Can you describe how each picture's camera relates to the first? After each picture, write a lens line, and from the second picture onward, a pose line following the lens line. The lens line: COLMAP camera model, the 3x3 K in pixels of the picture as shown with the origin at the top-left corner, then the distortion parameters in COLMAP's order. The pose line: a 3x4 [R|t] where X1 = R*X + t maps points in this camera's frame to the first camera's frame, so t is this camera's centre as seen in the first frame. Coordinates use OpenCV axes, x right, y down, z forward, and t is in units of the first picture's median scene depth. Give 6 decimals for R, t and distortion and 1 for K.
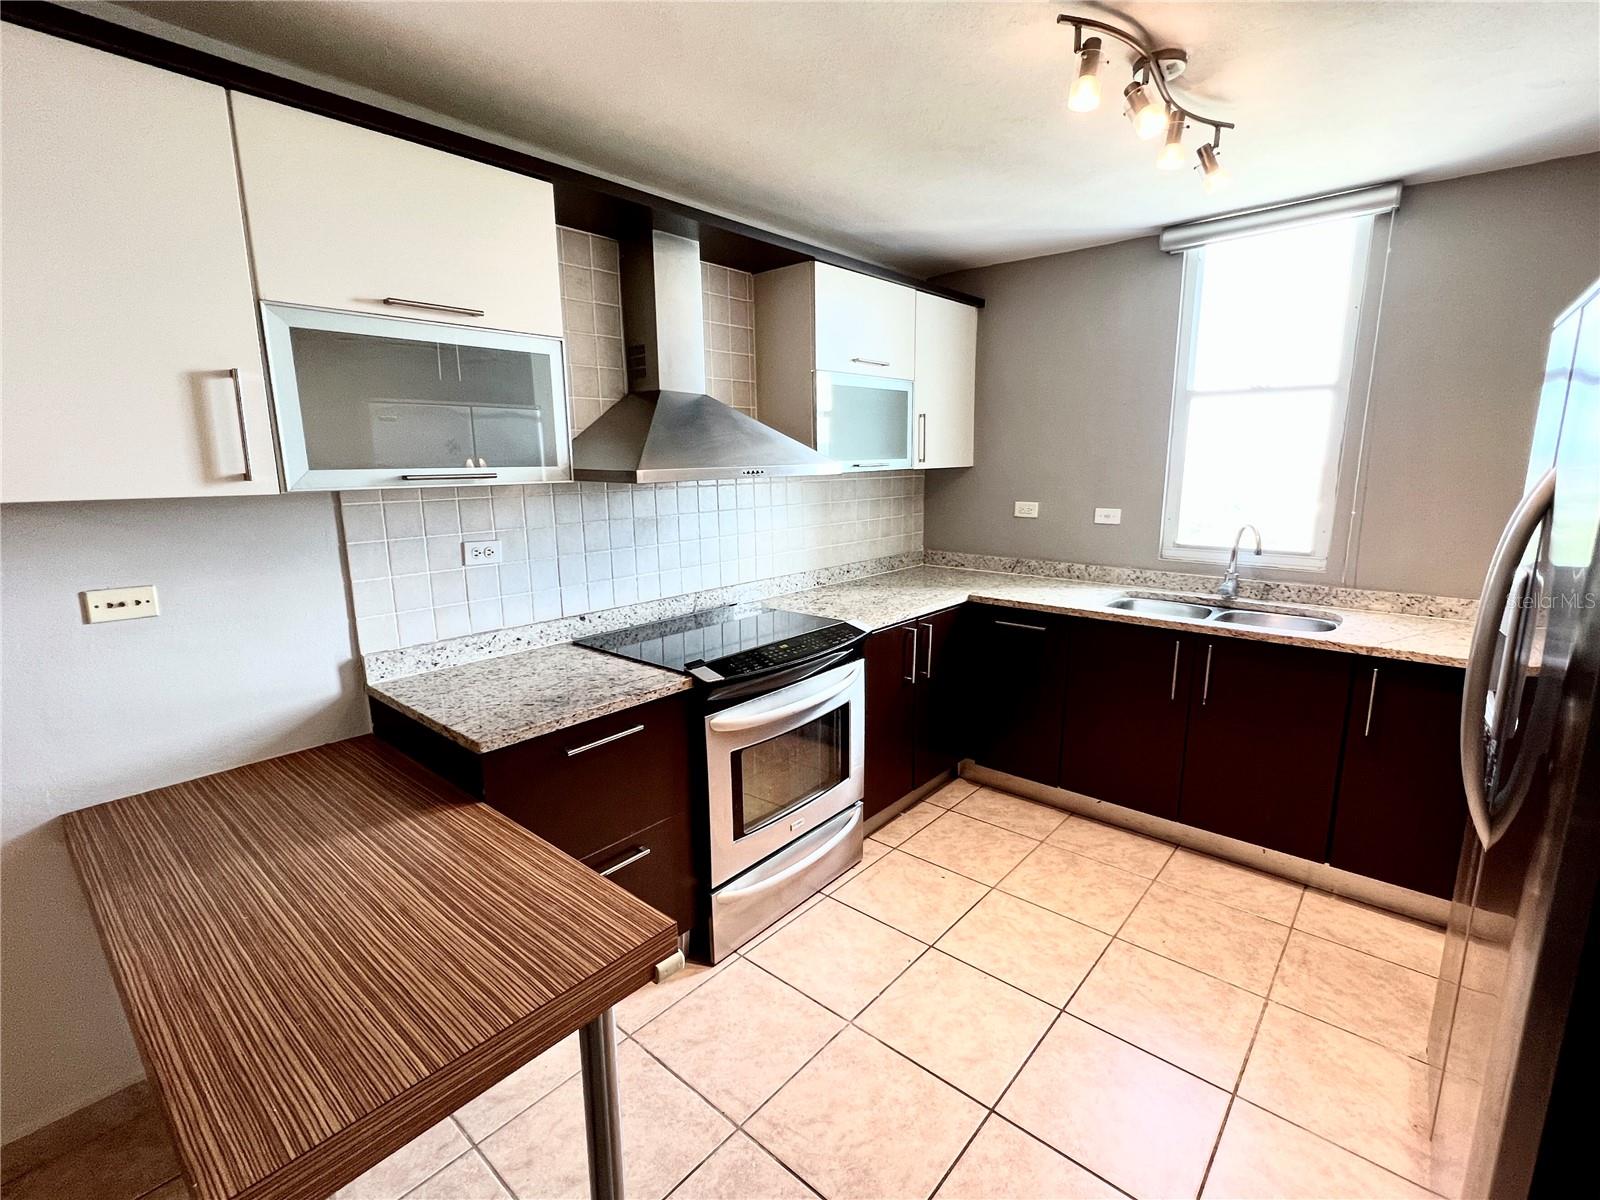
lens RADIAL K [[735.8, 0, 801.6], [0, 735.8, 601.7], [0, 0, 1]] dist [-0.003481, 0.001351]
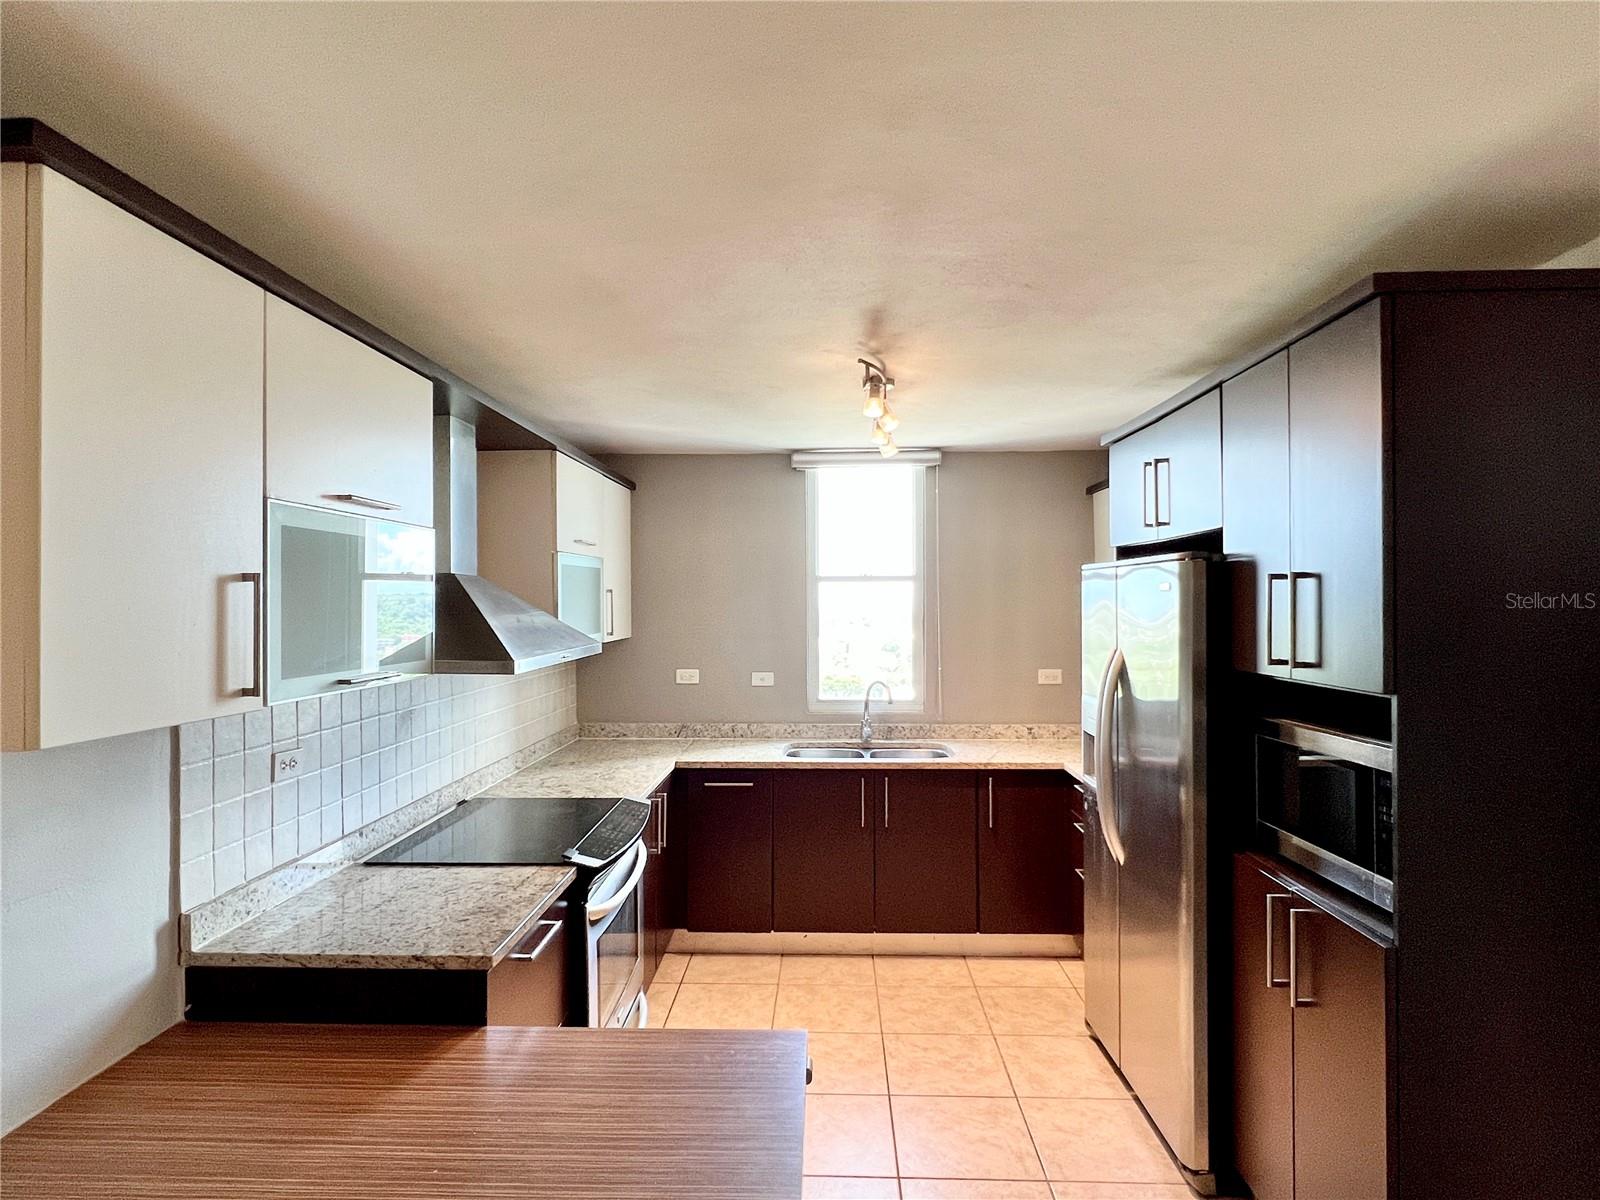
lens RADIAL K [[878.4, 0, 798.5], [0, 878.4, 598.1], [0, 0, 1]] dist [-0.010565, -0.001599]
pose [[0.776422, 0.007727, 0.630166, -0.535936], [0.119965, 0.979829, -0.159823, -0.021172], [-0.618690, 0.199688, 0.759834, -0.123314]]
